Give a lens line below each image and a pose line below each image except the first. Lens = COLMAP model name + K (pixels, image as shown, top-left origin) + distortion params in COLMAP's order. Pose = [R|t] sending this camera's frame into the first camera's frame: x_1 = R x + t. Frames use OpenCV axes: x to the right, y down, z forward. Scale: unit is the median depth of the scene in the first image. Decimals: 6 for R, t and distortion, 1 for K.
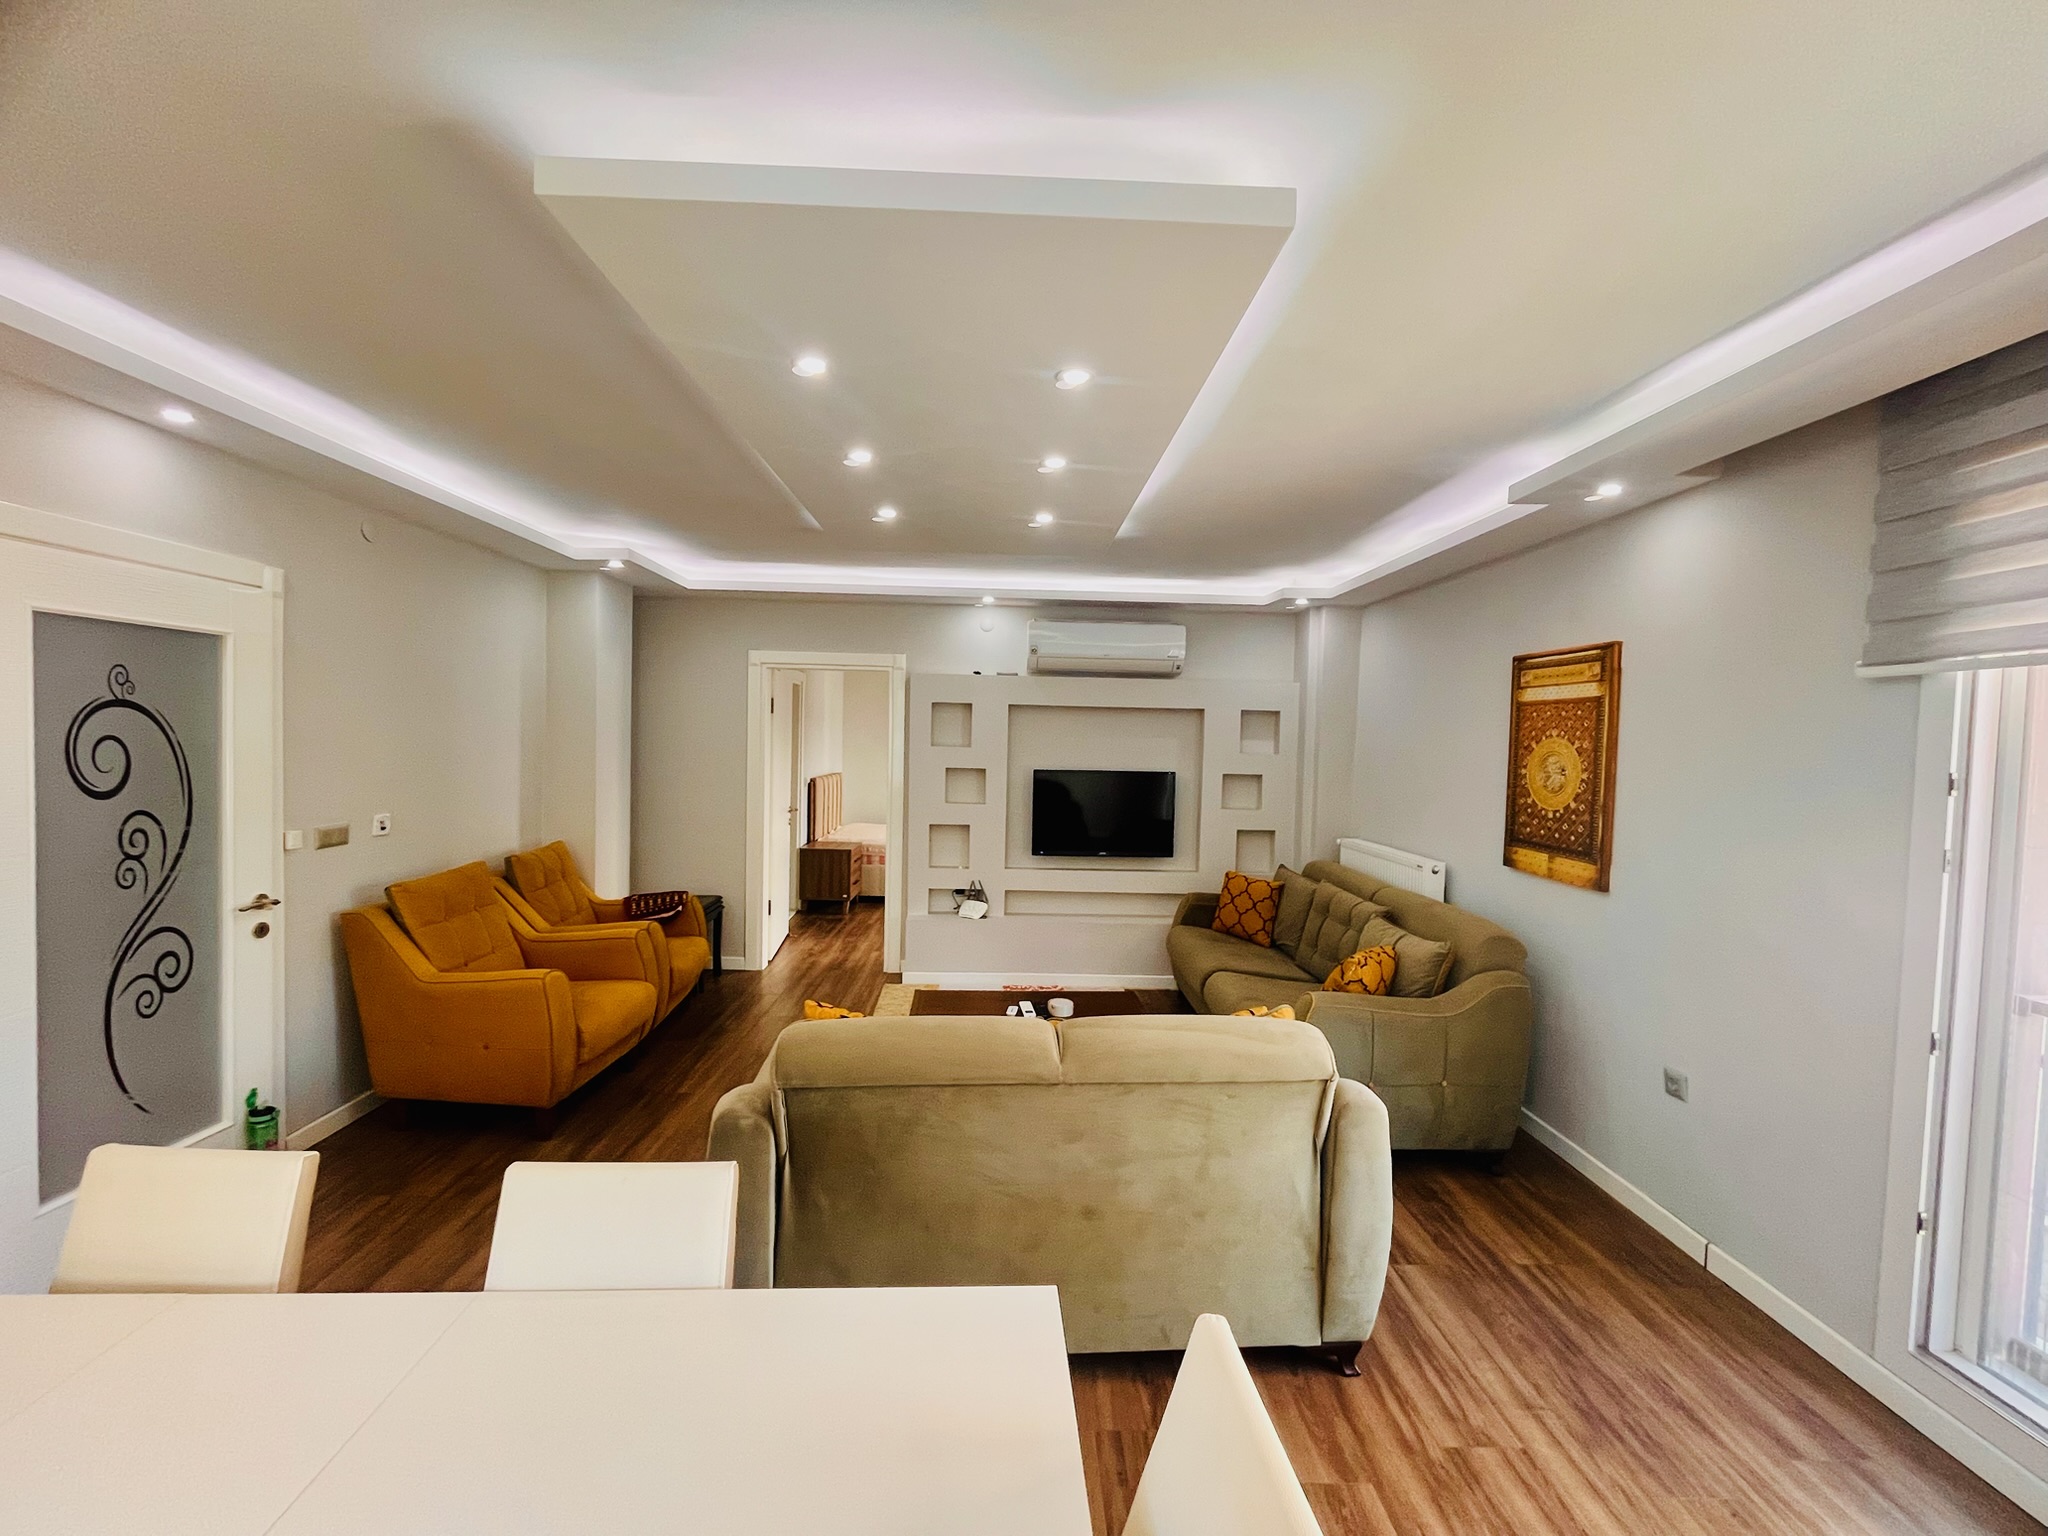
lens RADIAL K [[830.1, 0, 1022.0], [0, 830.1, 767.3], [0, 0, 1]] dist [-0.005303, 0.000747]
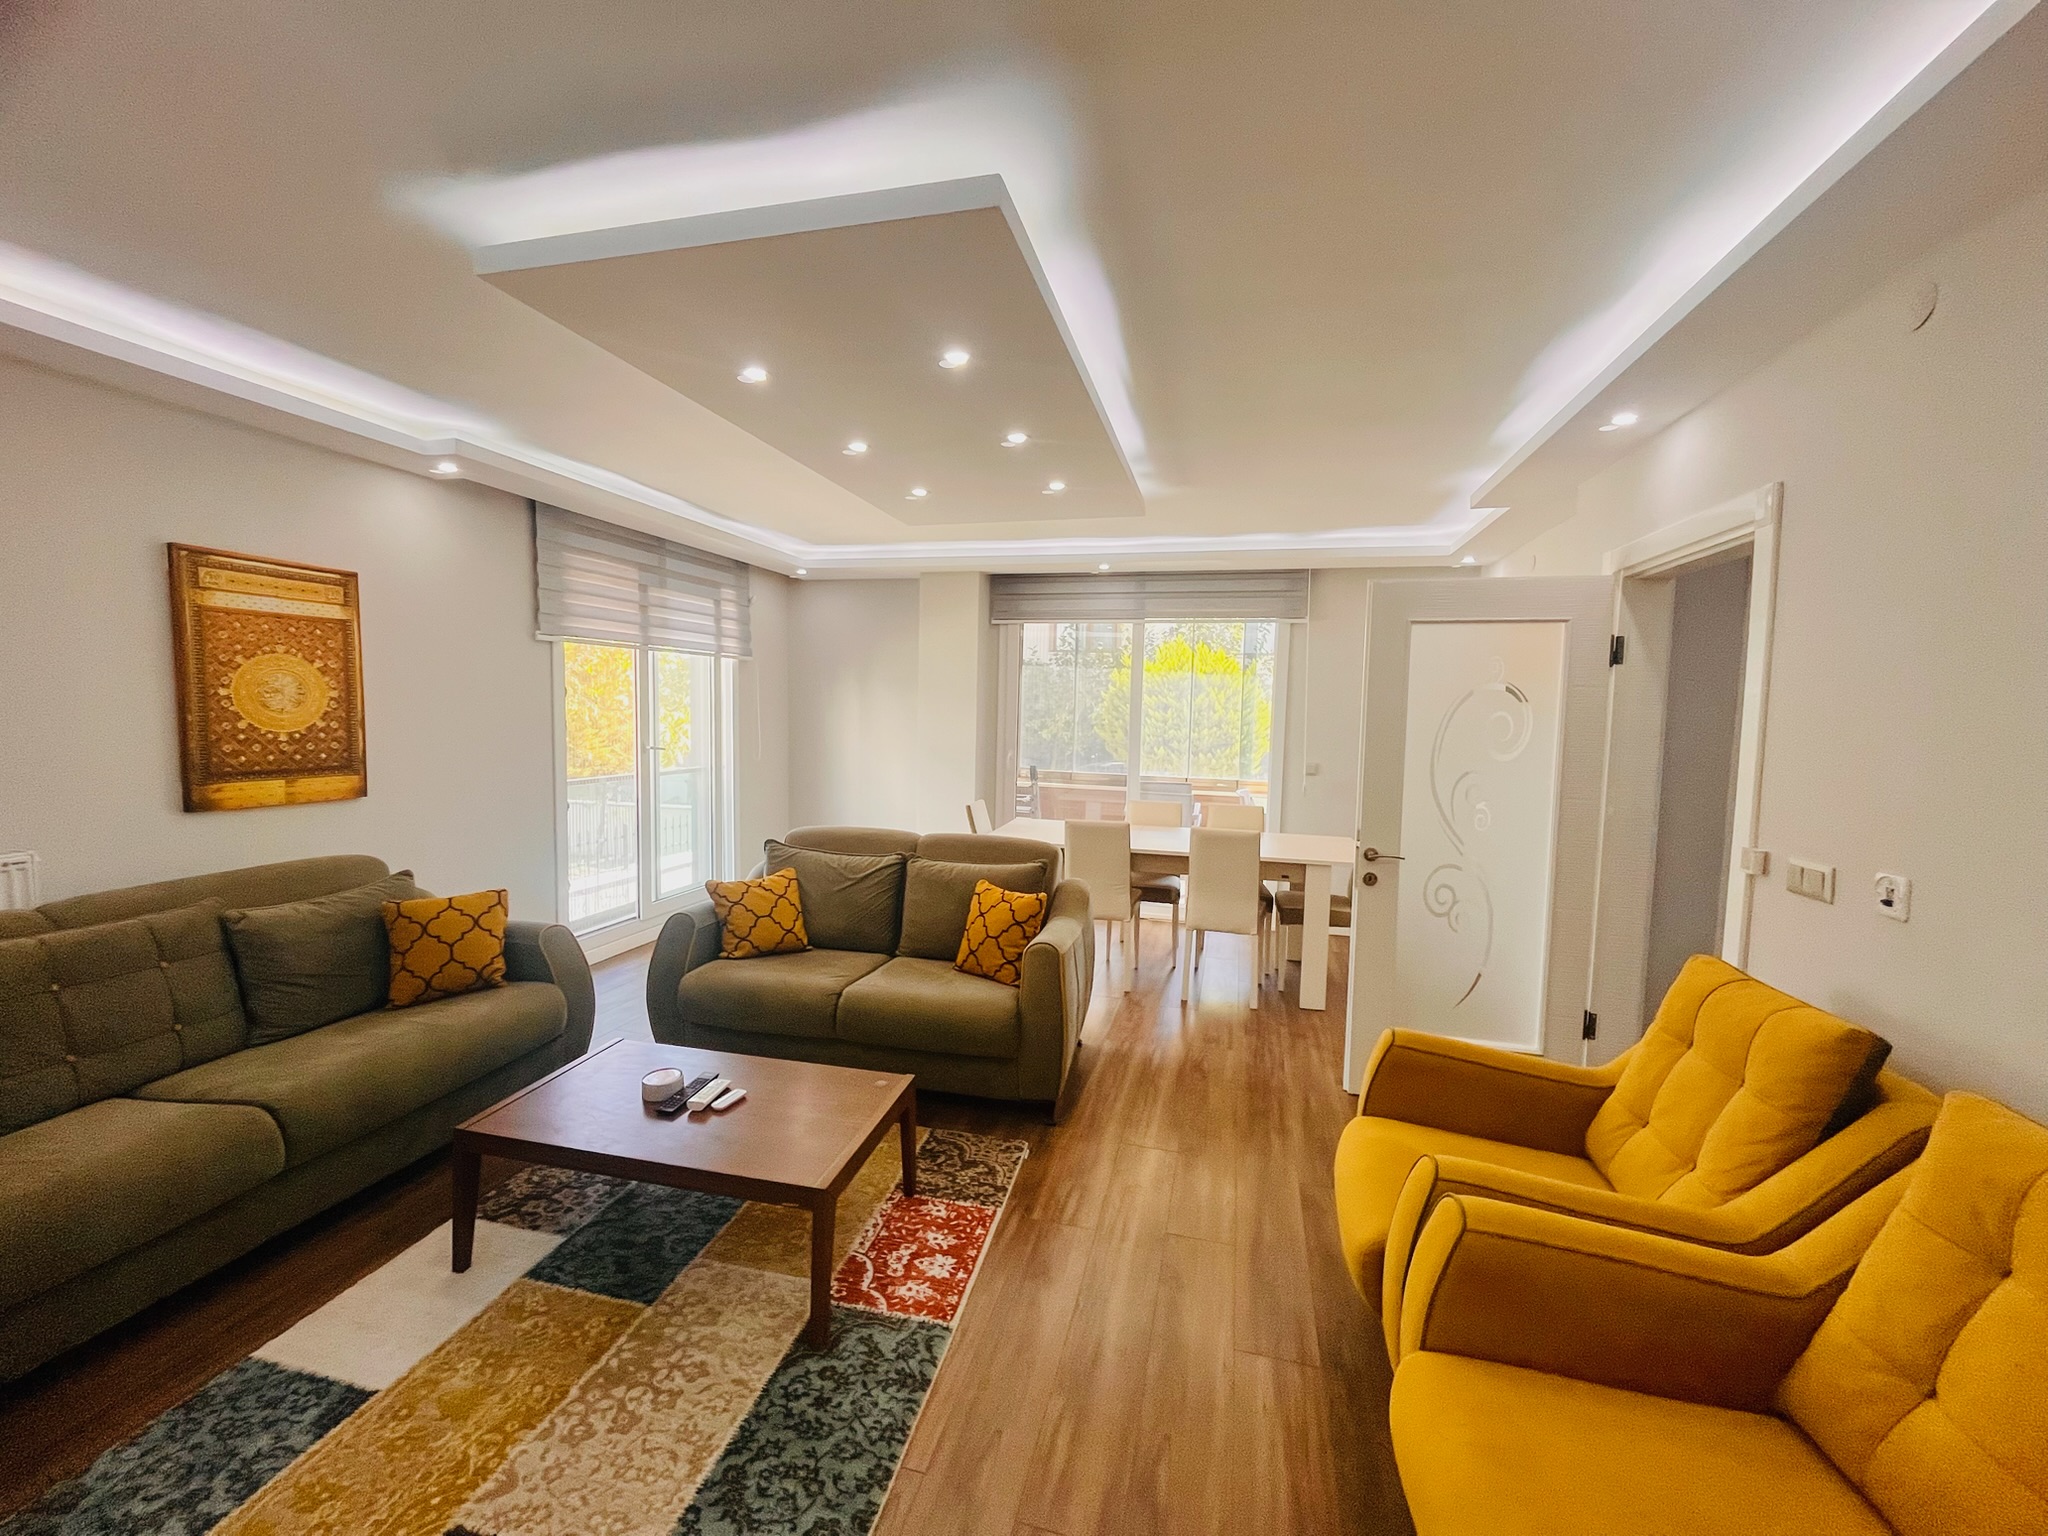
lens RADIAL K [[830.1, 0, 1022.1], [0, 830.1, 770.1], [0, 0, 1]] dist [-0.005303, 0.000747]
pose [[-0.963077, -0.066614, 0.260855, -0.396164], [-0.036868, 0.992411, 0.117311, -0.044335], [-0.266690, 0.103362, -0.958224, 1.608360]]
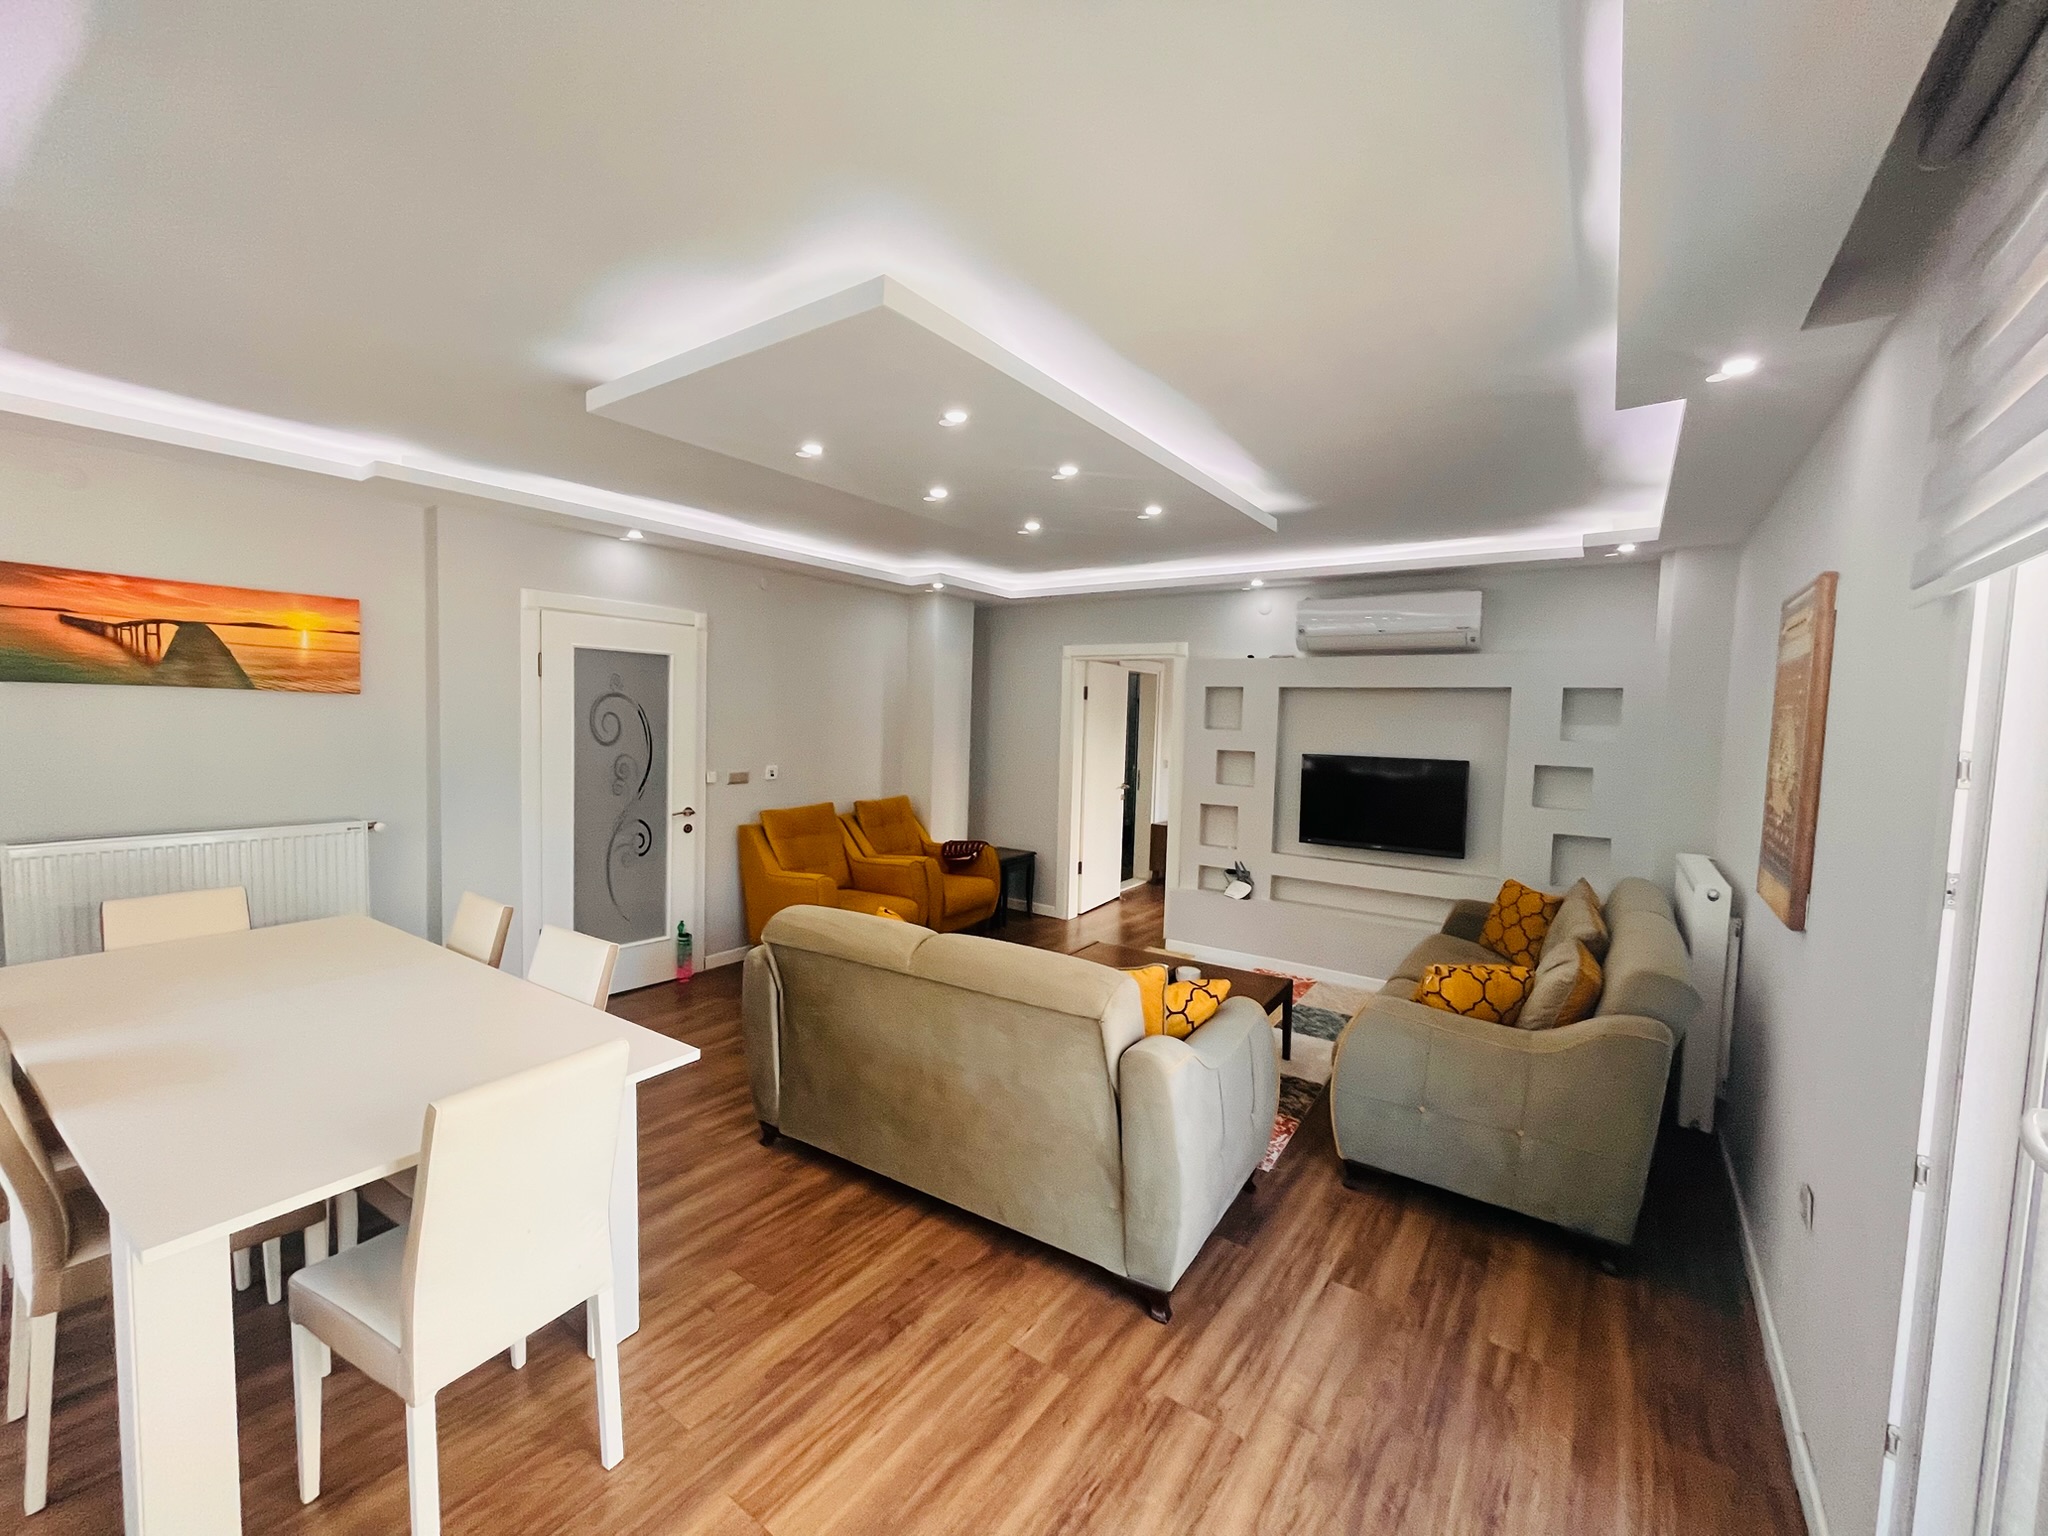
lens RADIAL K [[830.1, 0, 1020.8], [0, 830.1, 772.8], [0, 0, 1]] dist [-0.005303, 0.000747]
pose [[0.800381, 0.038976, -0.598224, 0.515671], [-0.030121, 0.999238, 0.024803, 0.016340], [0.598735, -0.001832, 0.800945, 0.038774]]
